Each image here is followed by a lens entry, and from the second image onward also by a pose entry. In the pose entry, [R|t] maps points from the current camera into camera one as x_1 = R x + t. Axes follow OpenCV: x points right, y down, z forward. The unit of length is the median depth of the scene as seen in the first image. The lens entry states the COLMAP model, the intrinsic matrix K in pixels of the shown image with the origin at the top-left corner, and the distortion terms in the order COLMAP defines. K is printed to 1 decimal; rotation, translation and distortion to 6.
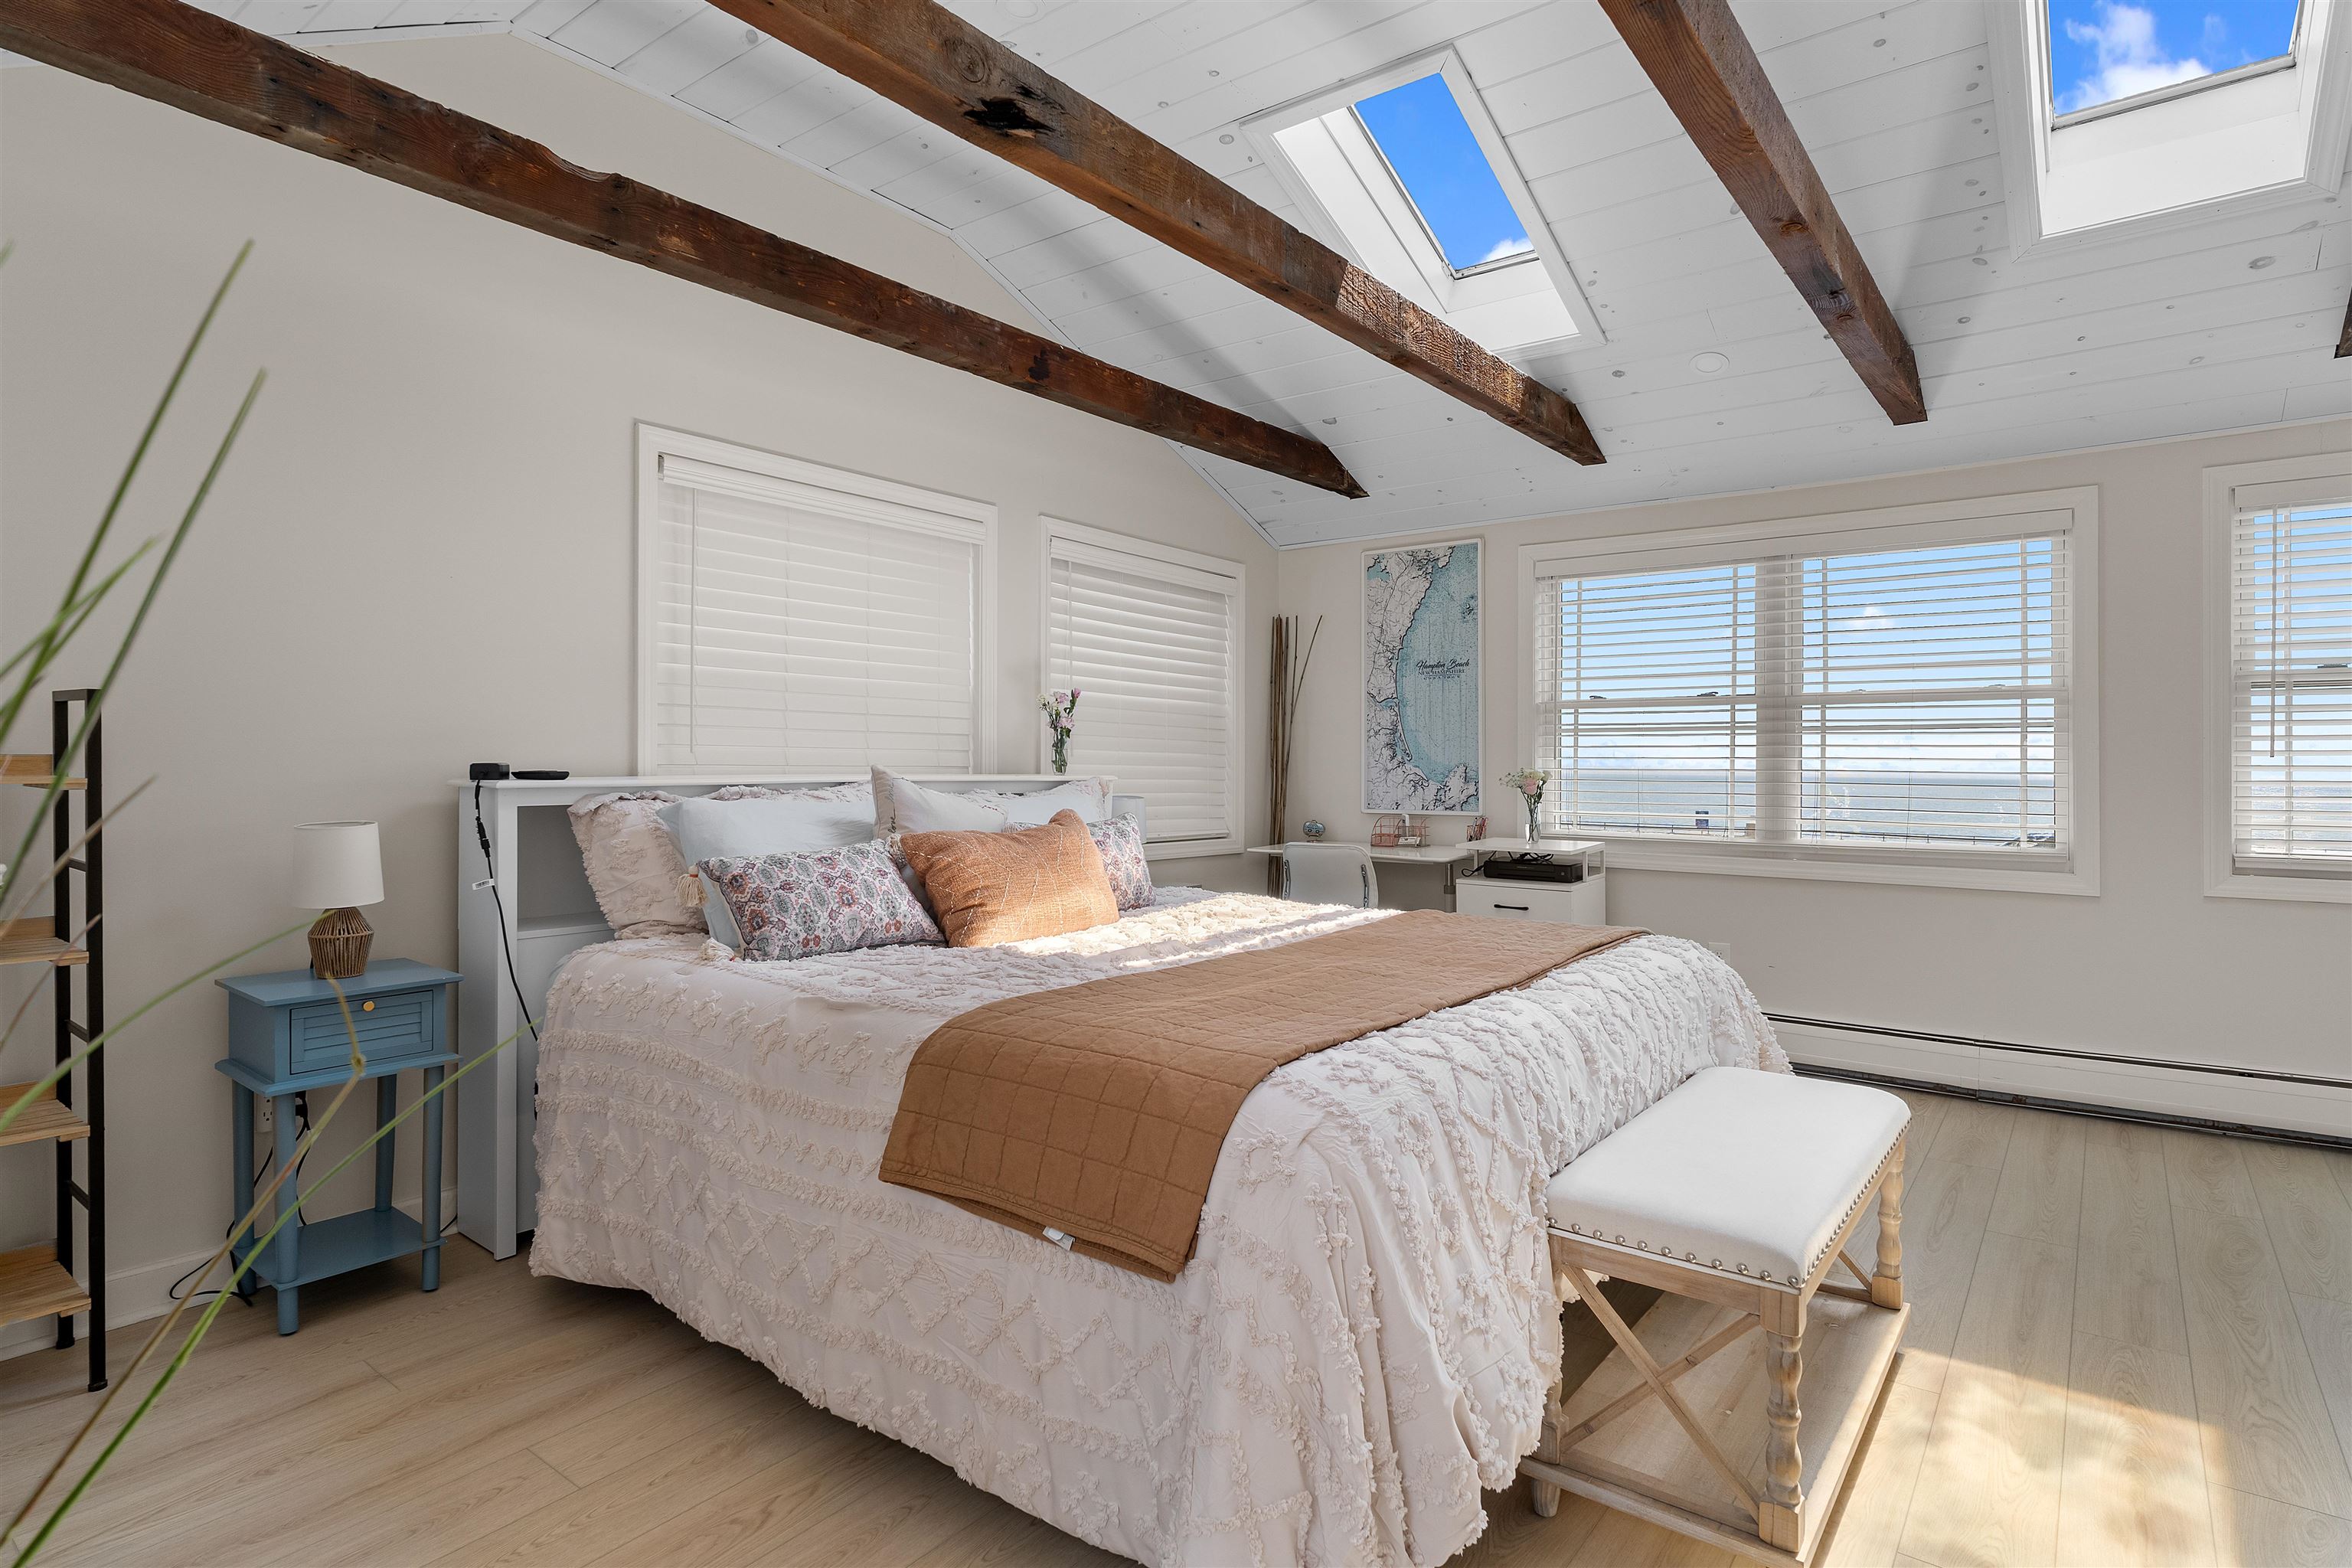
lens RADIAL K [[1237.7, 0, 1181.7], [0, 1237.7, 766.6], [0, 0, 1]] dist [-0.002316, 0.000463]
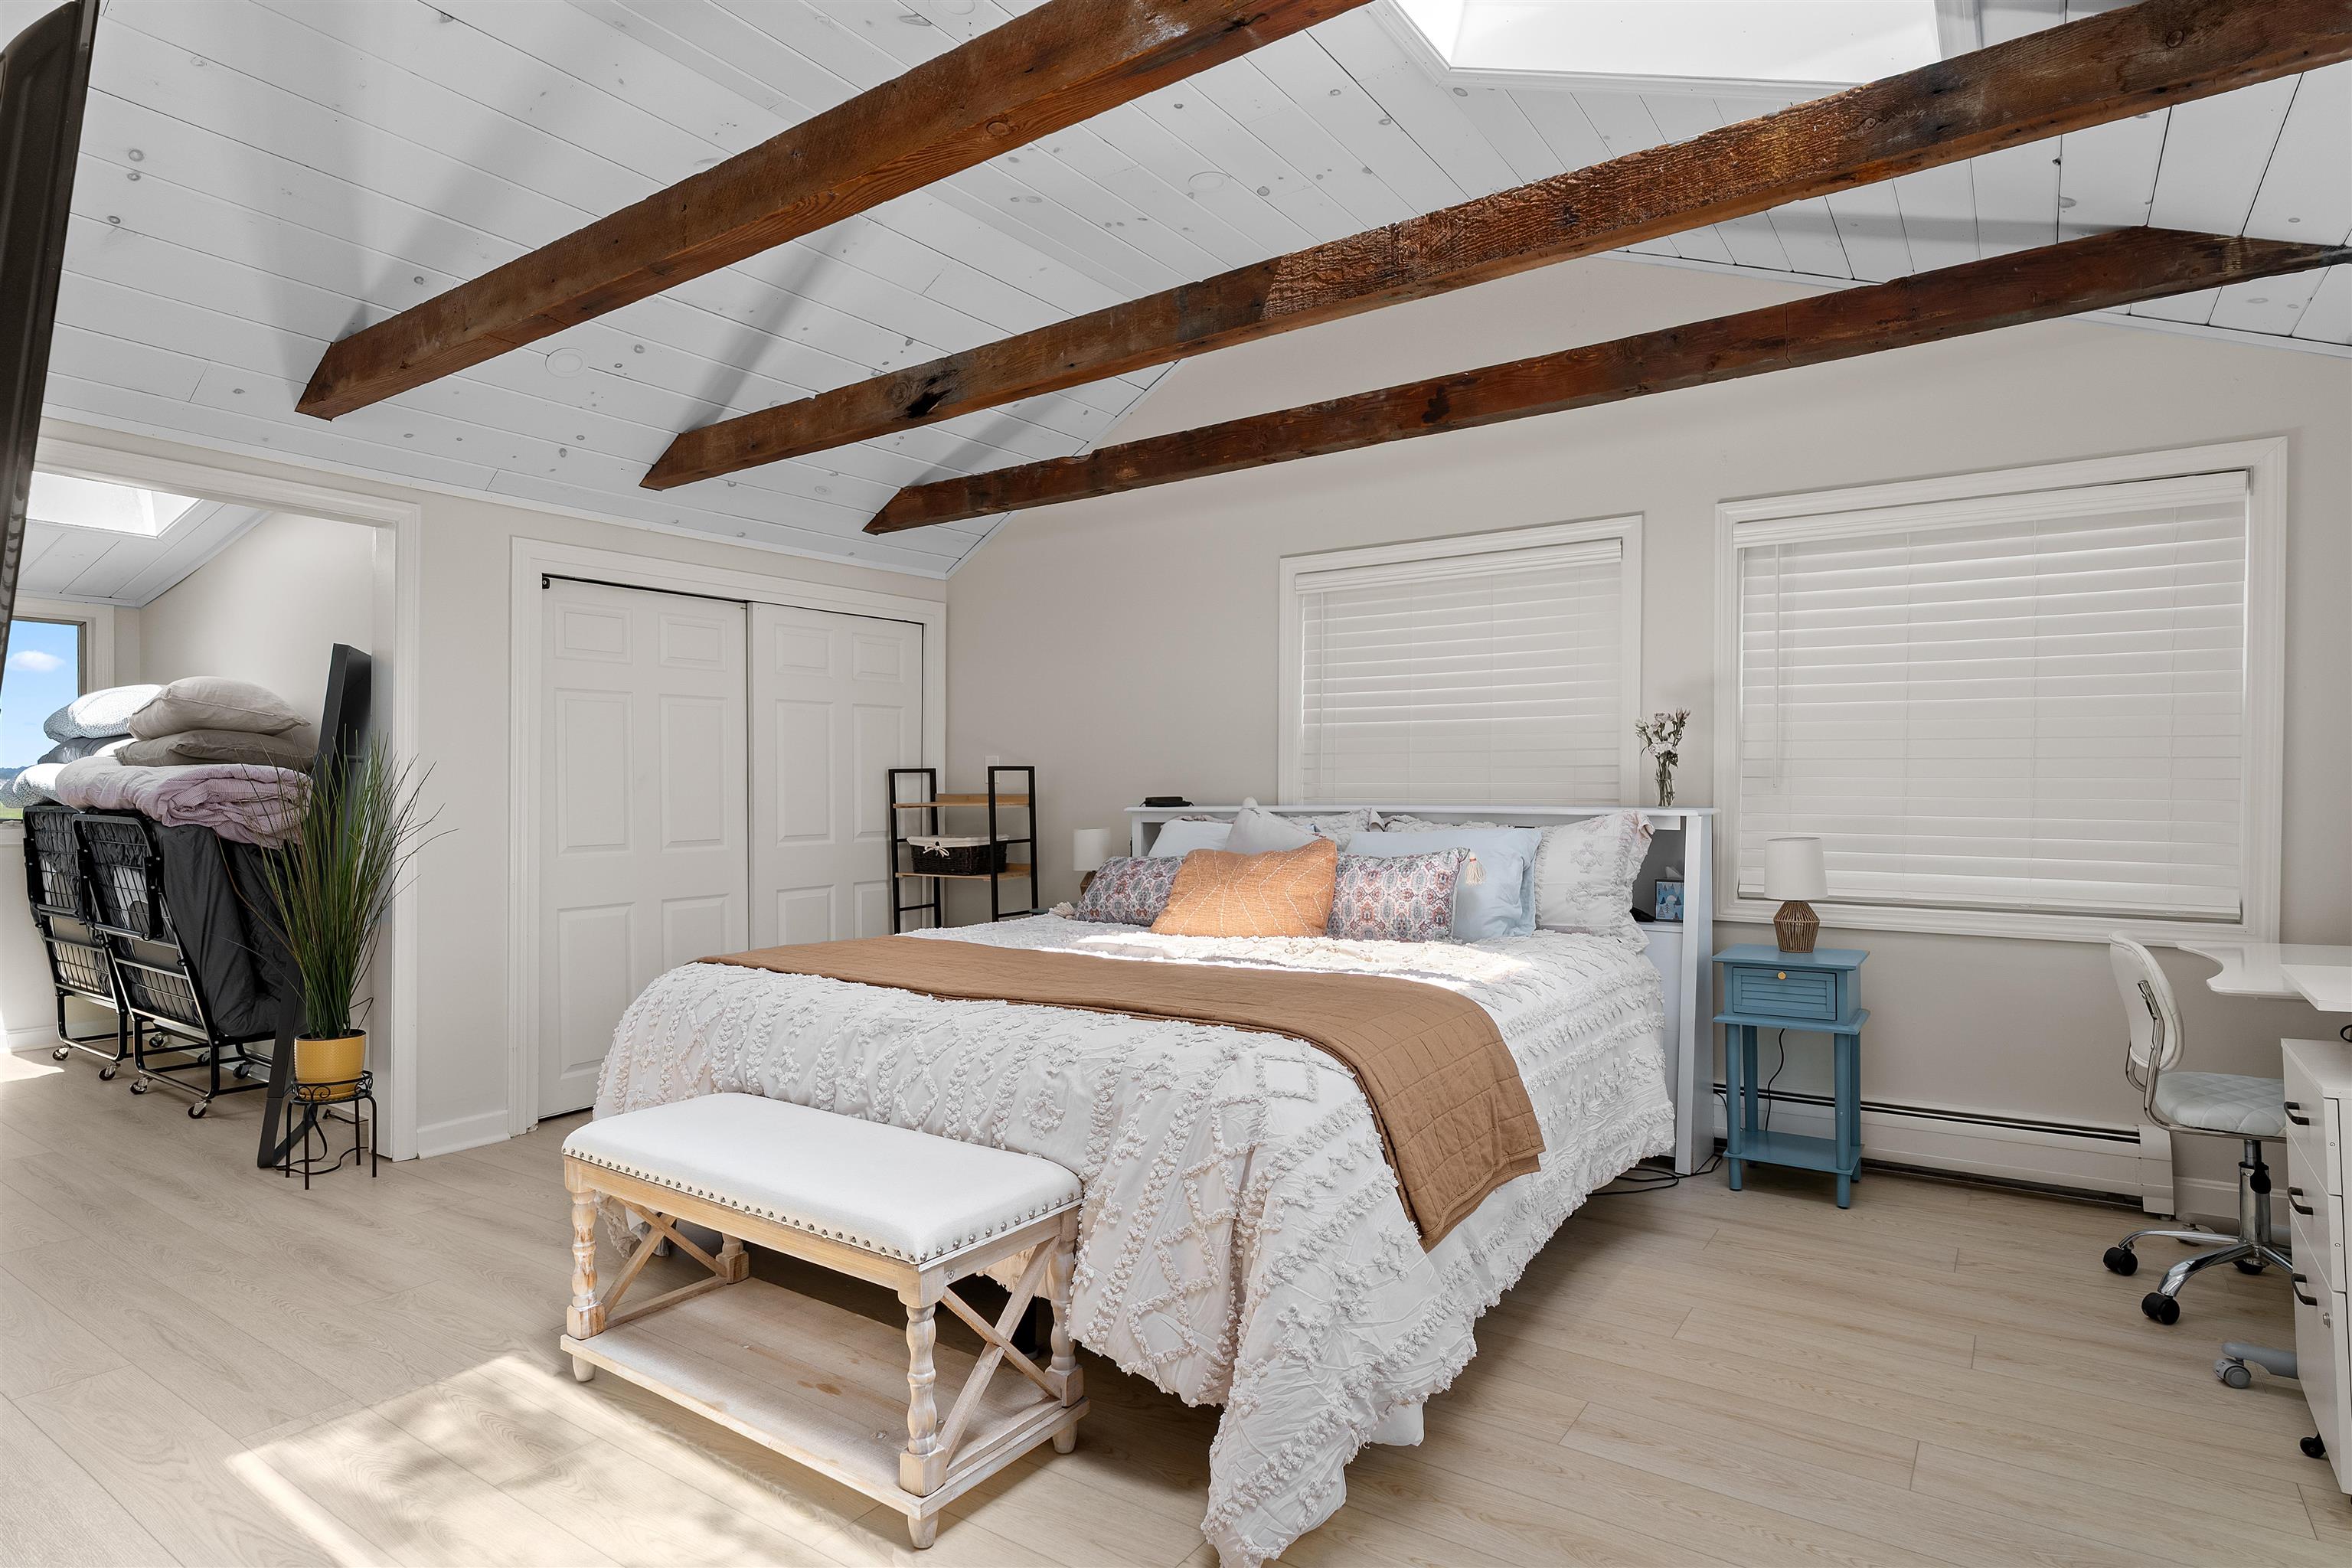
lens RADIAL K [[1228.7, 0, 1168.0], [0, 1228.7, 784.3], [0, 0, 1]] dist [-0.001672, 0.001065]
pose [[0.044885, -0.007570, -0.998963, 1.223222], [-0.001007, 0.999970, -0.007623, -0.007337], [0.998992, 0.001348, 0.044876, 1.020493]]
